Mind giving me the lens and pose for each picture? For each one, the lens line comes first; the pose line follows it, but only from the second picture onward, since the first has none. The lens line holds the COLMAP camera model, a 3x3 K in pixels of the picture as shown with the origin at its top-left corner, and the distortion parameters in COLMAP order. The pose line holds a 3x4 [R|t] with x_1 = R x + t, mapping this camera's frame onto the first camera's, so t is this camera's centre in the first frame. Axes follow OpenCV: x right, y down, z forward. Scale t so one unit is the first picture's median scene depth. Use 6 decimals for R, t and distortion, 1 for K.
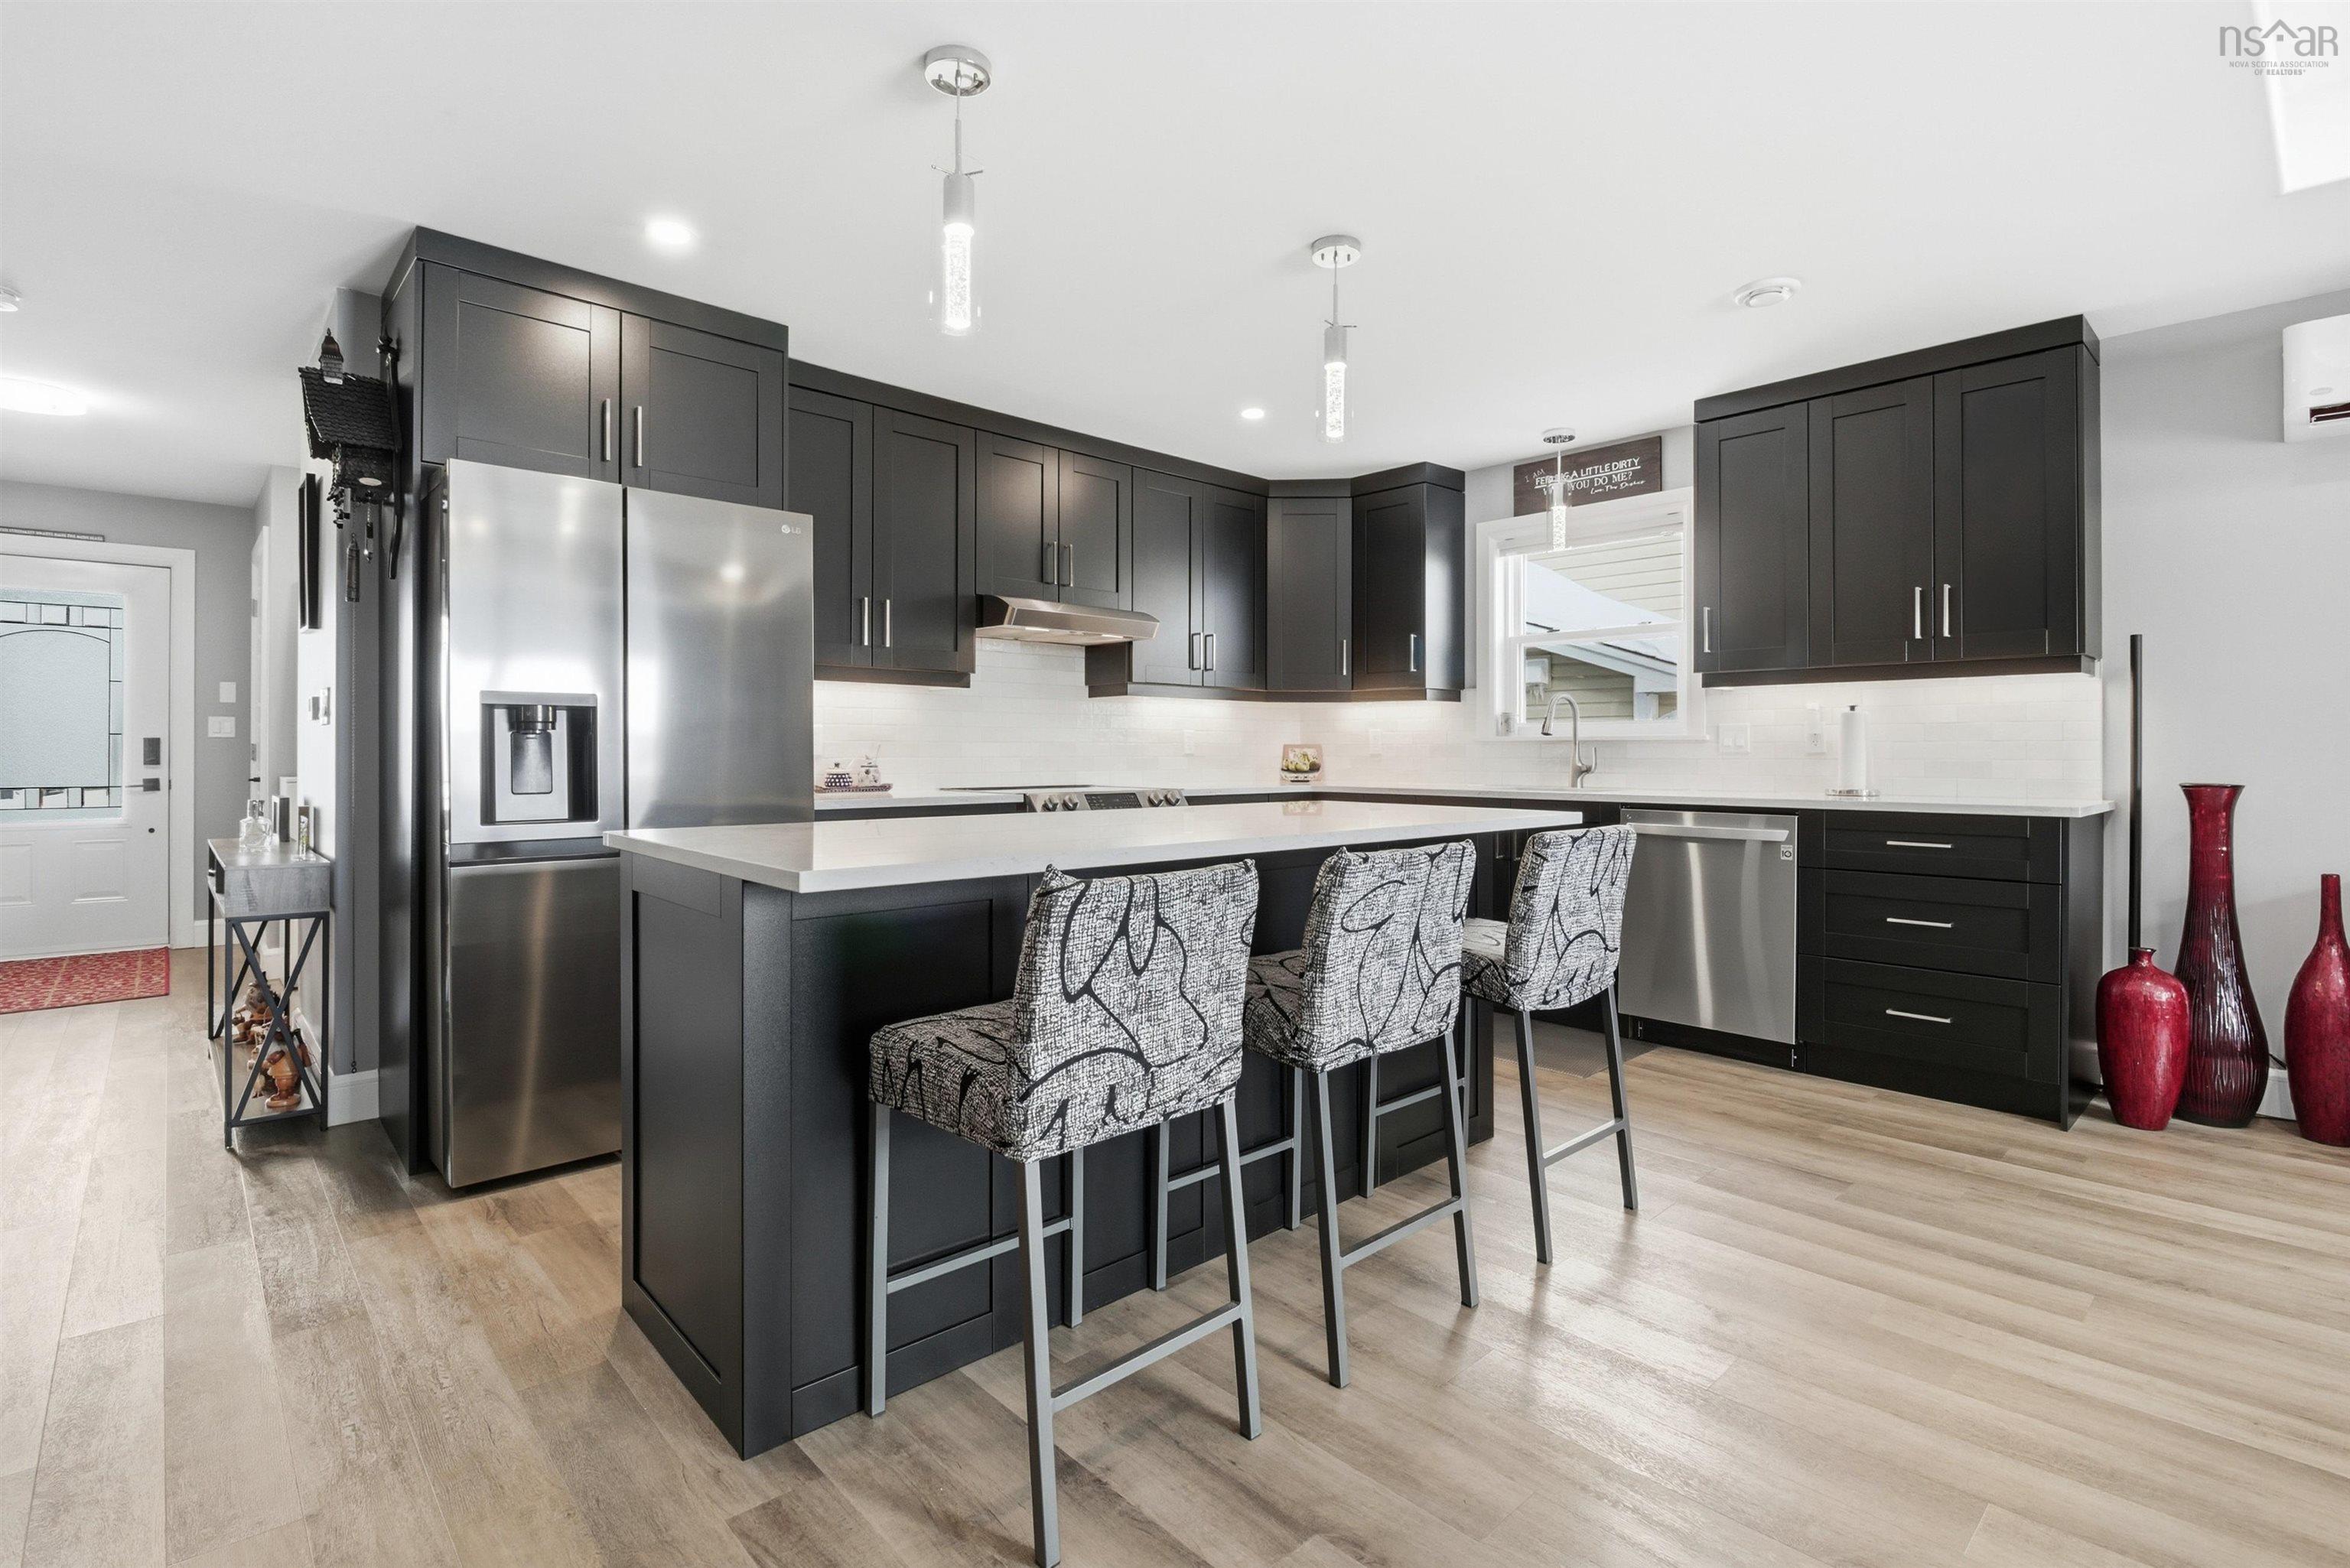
lens RADIAL K [[1090.7, 0, 1191.7], [0, 1090.7, 749.7], [0, 0, 1]] dist [0.002365, -0.013844]
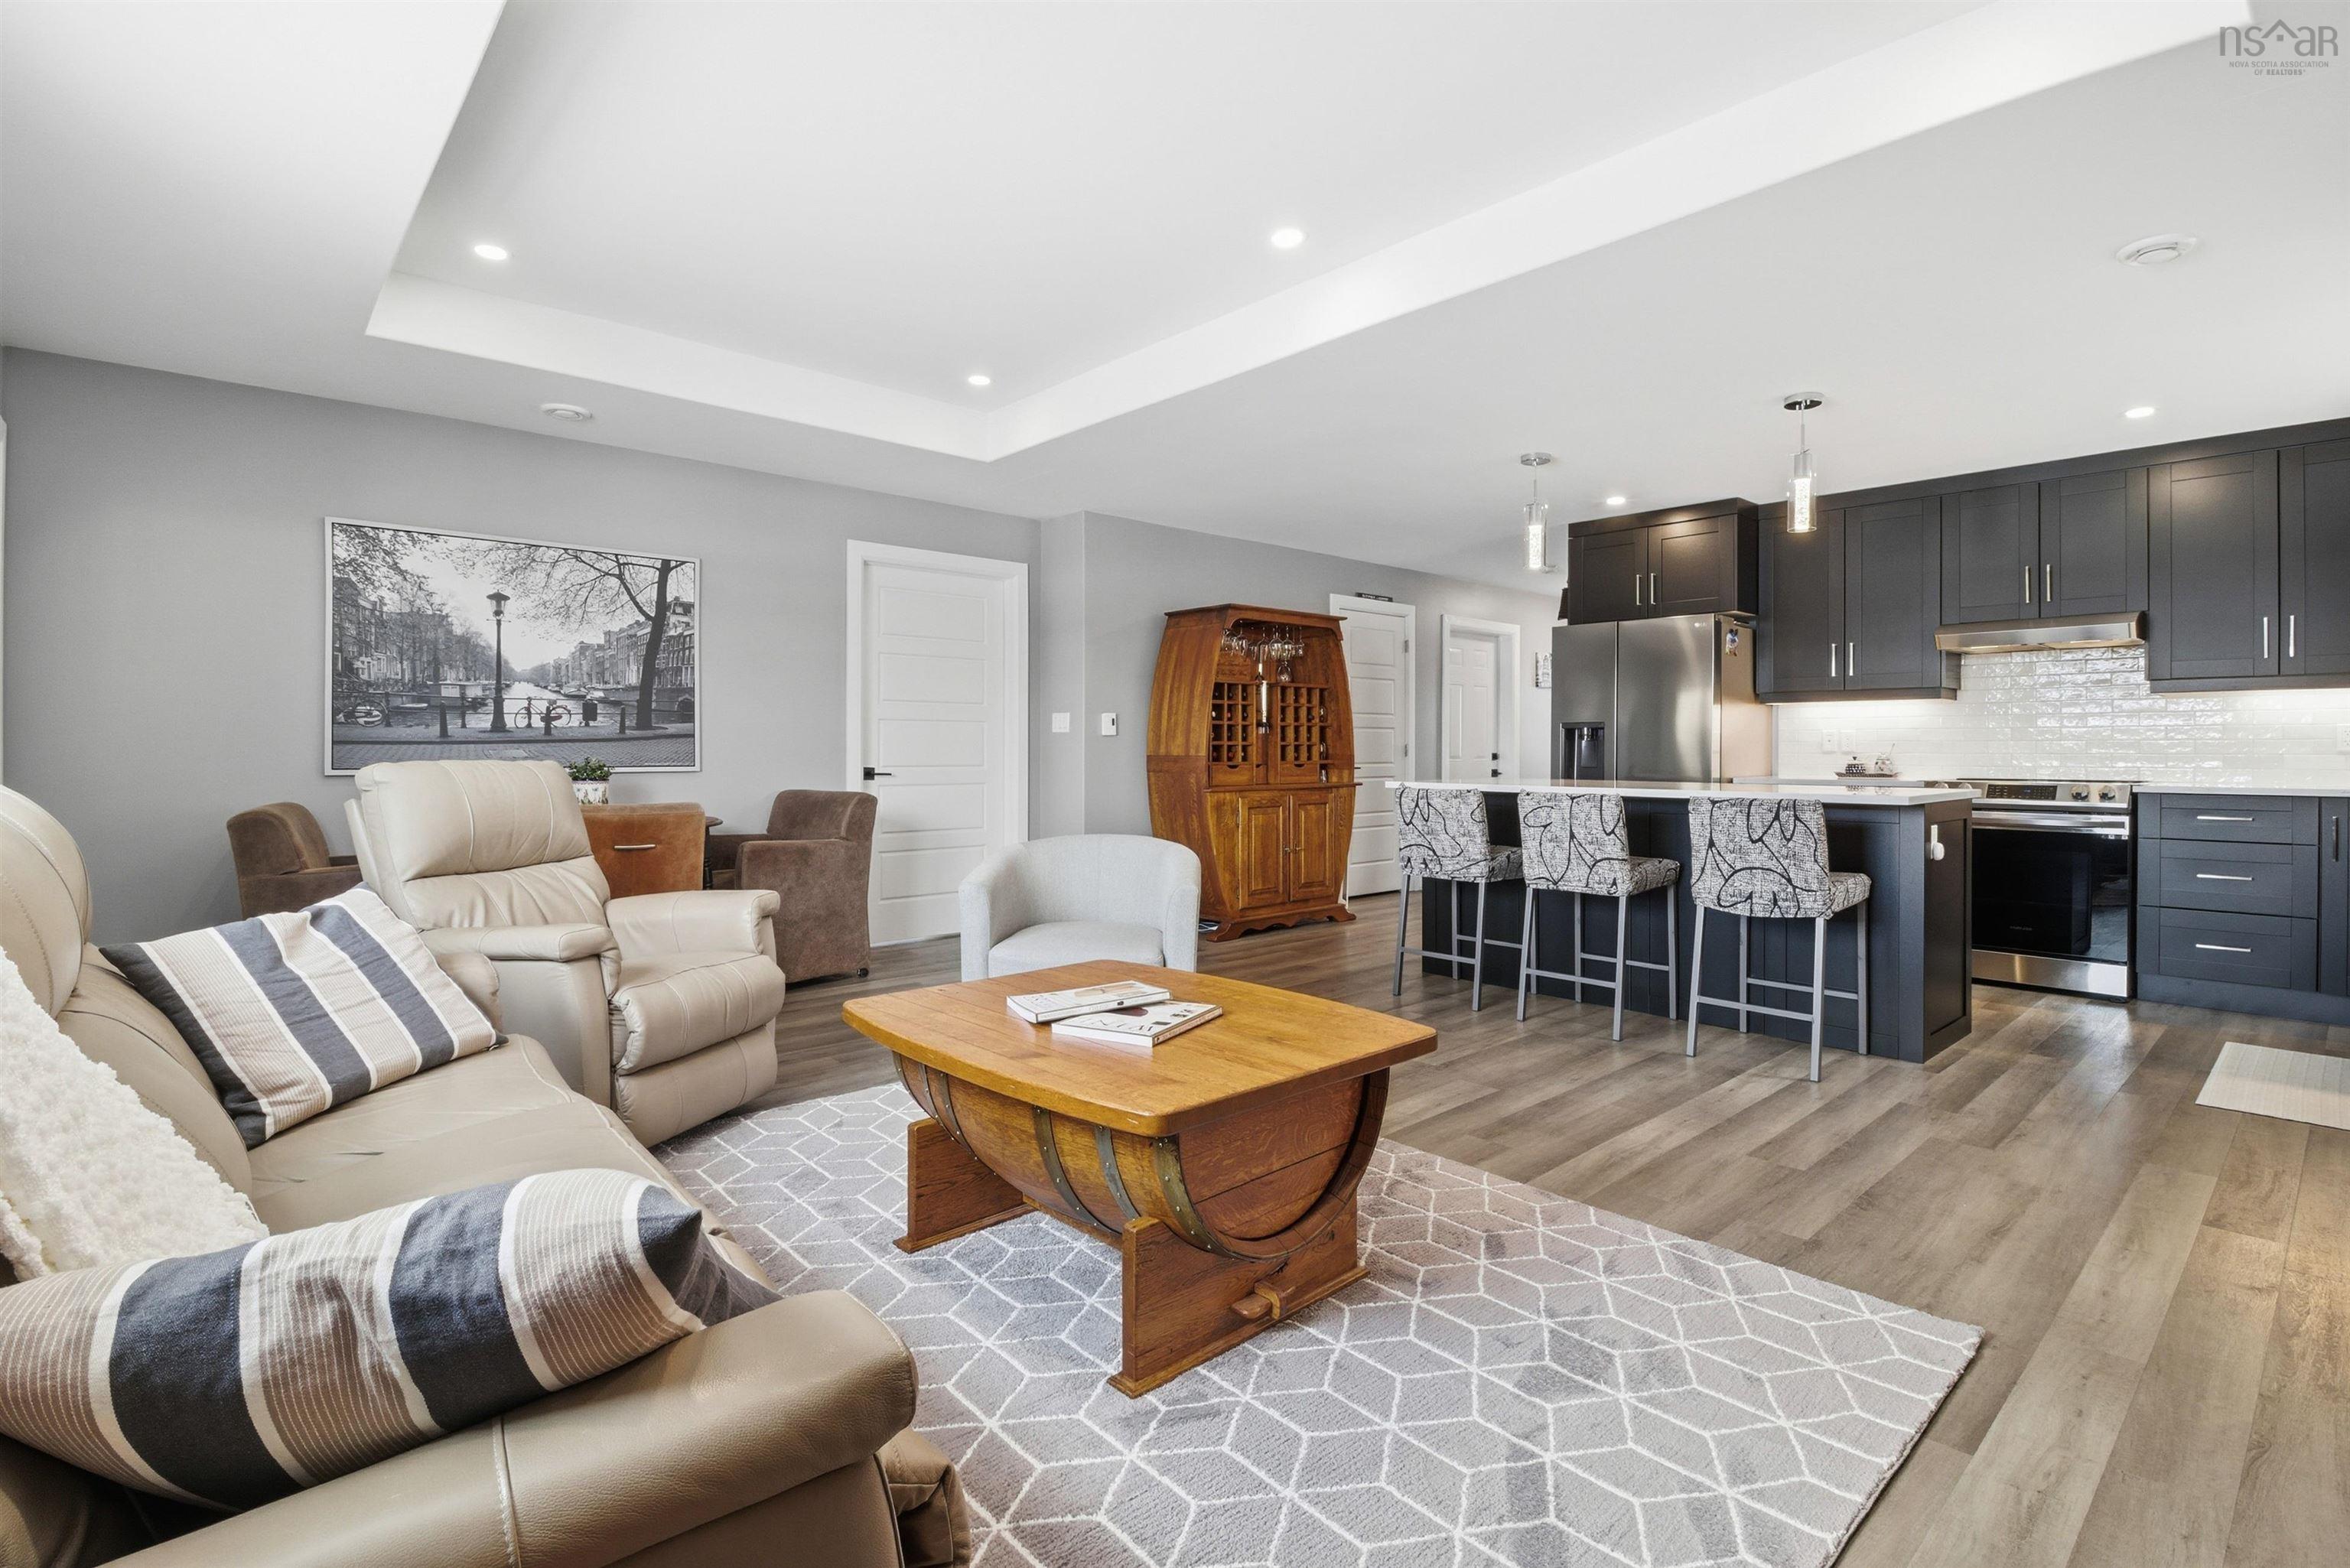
lens RADIAL K [[1090.7, 0, 1191.7], [0, 1090.7, 749.7], [0, 0, 1]] dist [0.002365, -0.013844]
pose [[-0.009653, -0.000966, -0.999953, 2.315061], [-0.003899, 0.999992, -0.000929, 0.013019], [0.999946, 0.003890, -0.009657, 0.308524]]
